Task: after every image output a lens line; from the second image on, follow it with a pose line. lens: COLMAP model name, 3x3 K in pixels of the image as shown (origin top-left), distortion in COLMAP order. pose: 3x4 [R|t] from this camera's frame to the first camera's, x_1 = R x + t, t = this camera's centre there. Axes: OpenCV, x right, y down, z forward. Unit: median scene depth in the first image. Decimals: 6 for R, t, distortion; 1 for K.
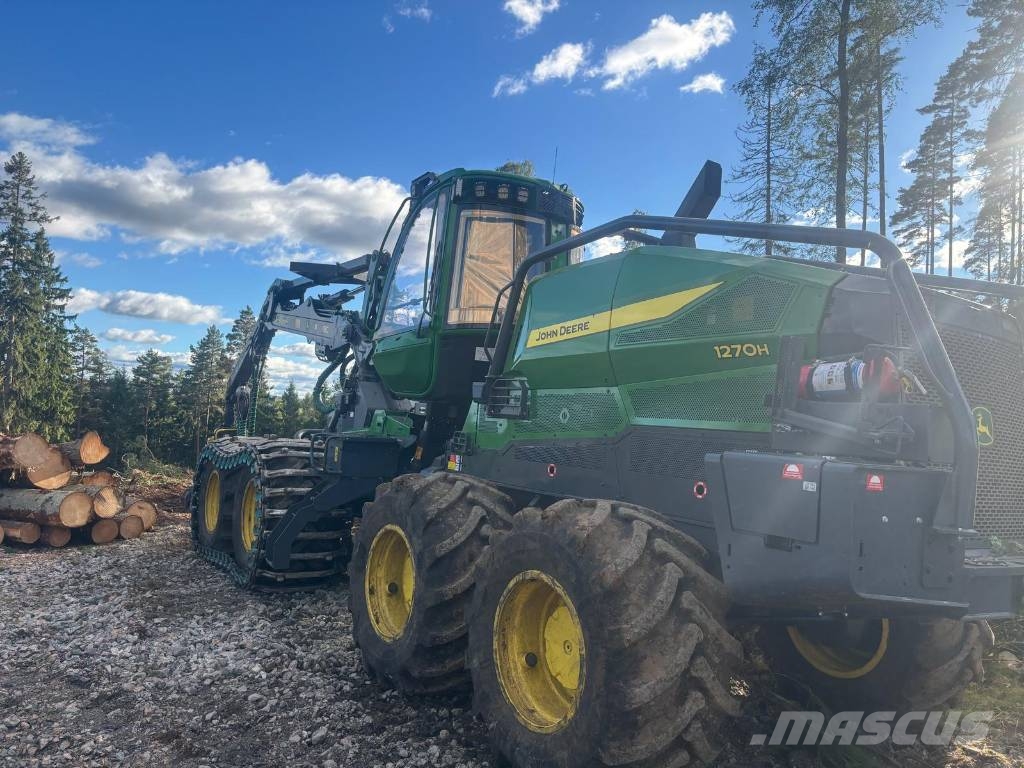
lens RADIAL K [[780.4, 0, 513.9], [0, 780.4, 371.6], [0, 0, 1]] dist [0.019061, -0.001499]
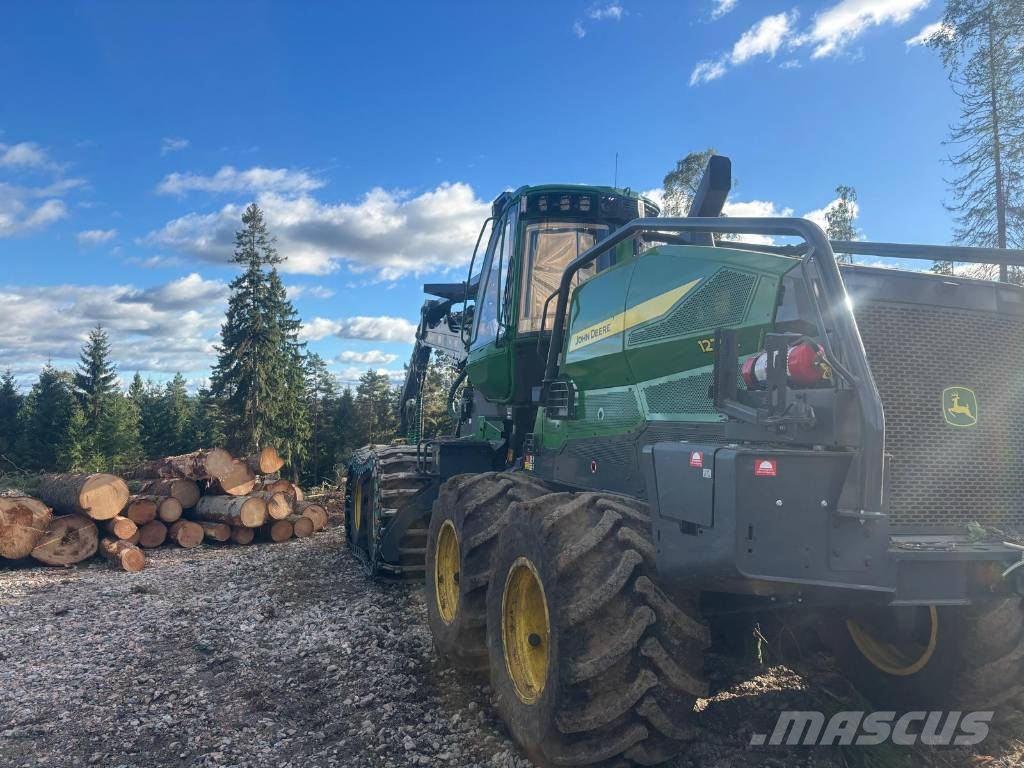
lens RADIAL K [[781.9, 0, 512.8], [0, 781.9, 379.0], [0, 0, 1]] dist [0.041820, -0.047502]
pose [[0.962200, -0.057304, -0.266248, 0.187476], [0.058685, 0.998273, -0.002770, 0.003851], [0.265947, -0.012959, 0.963901, -0.035565]]
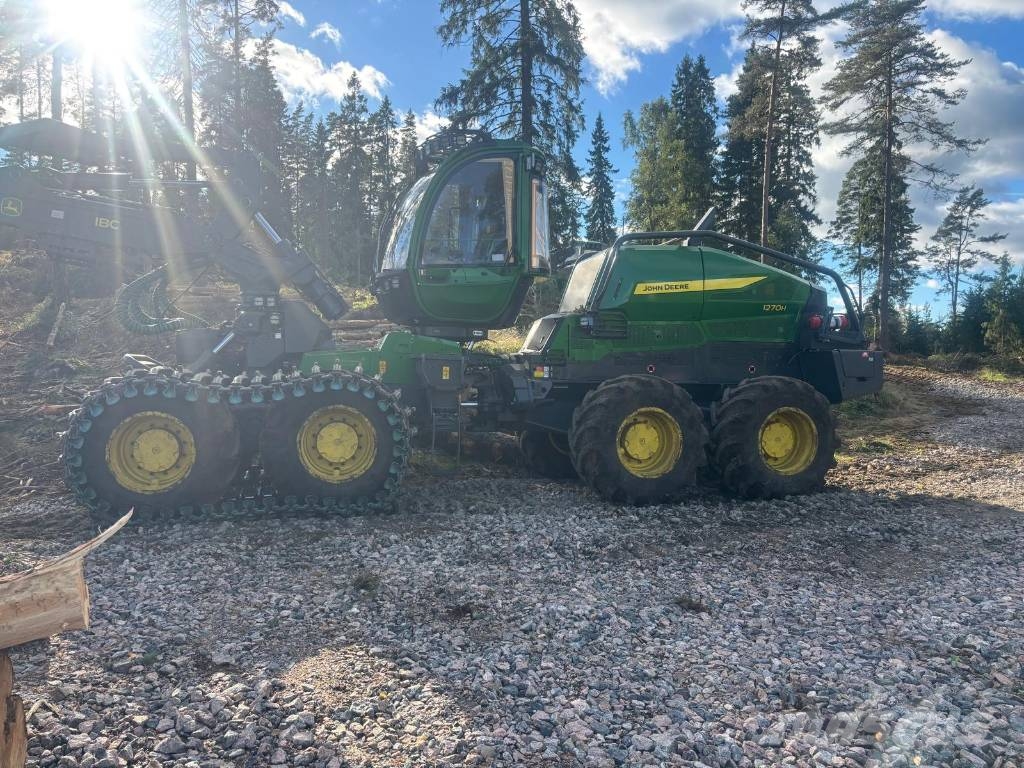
lens RADIAL K [[788.3, 0, 515.8], [0, 788.3, 369.8], [0, 0, 1]] dist [0.069455, -0.105898]
pose [[0.311561, -0.056340, 0.948554, -1.354535], [-0.054503, 0.995538, 0.077033, 0.010336], [-0.948662, -0.075699, 0.307100, 0.611546]]
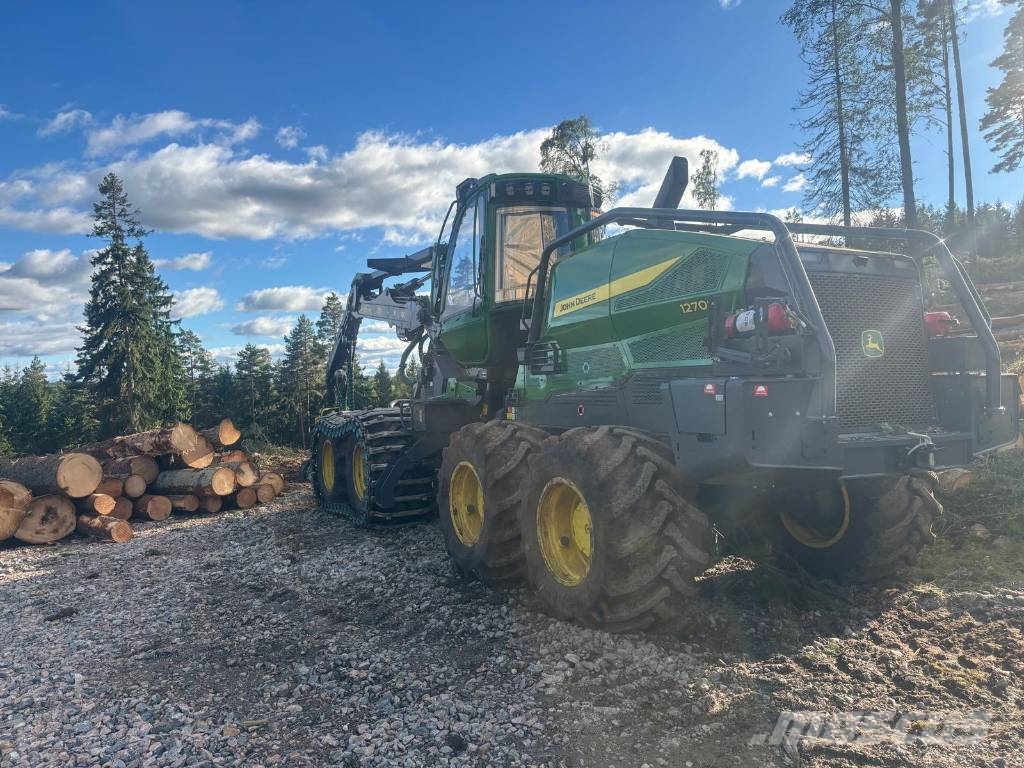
lens RADIAL K [[783.6, 0, 512.0], [0, 783.6, 384.0], [0, 0, 1]] dist [0.064855, -0.089636]
pose [[0.988294, -0.098235, -0.116723, 0.074220], [0.105726, 0.992595, 0.059814, -0.005209], [0.109983, -0.071454, 0.991362, -0.241601]]
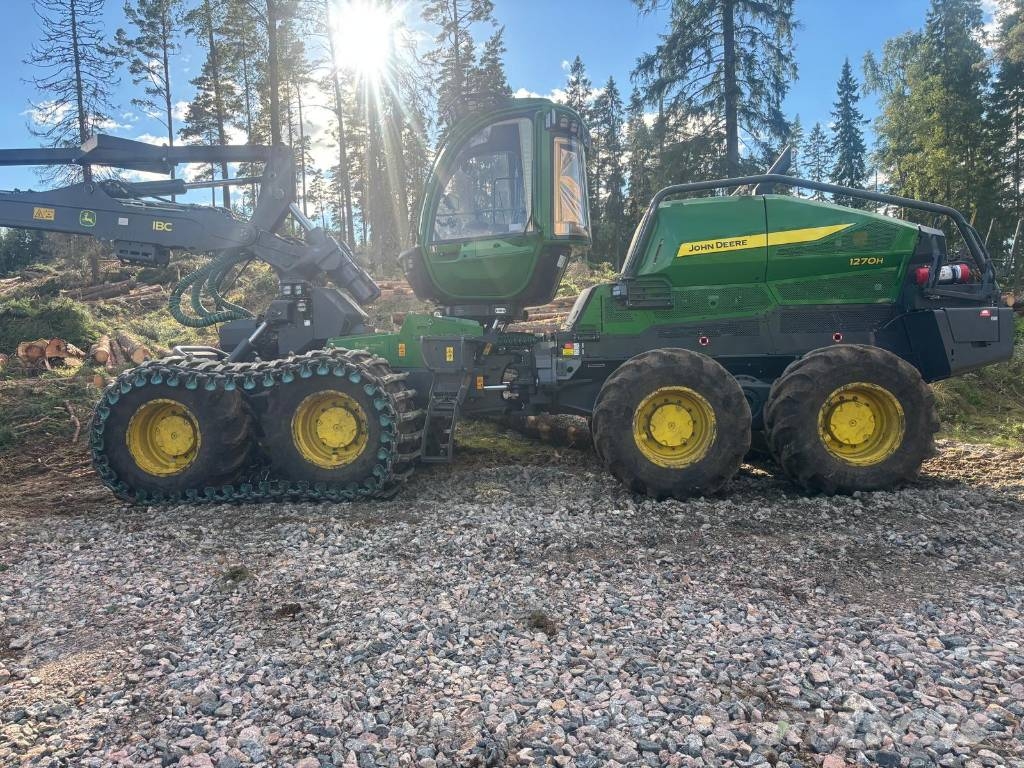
lens RADIAL K [[781.9, 0, 512.8], [0, 781.9, 379.0], [0, 0, 1]] dist [0.041820, -0.047502]
pose [[0.599760, -0.099887, 0.793921, -1.088957], [0.006662, 0.992767, 0.119873, 0.014616], [-0.800152, -0.066606, 0.596087, 0.329953]]
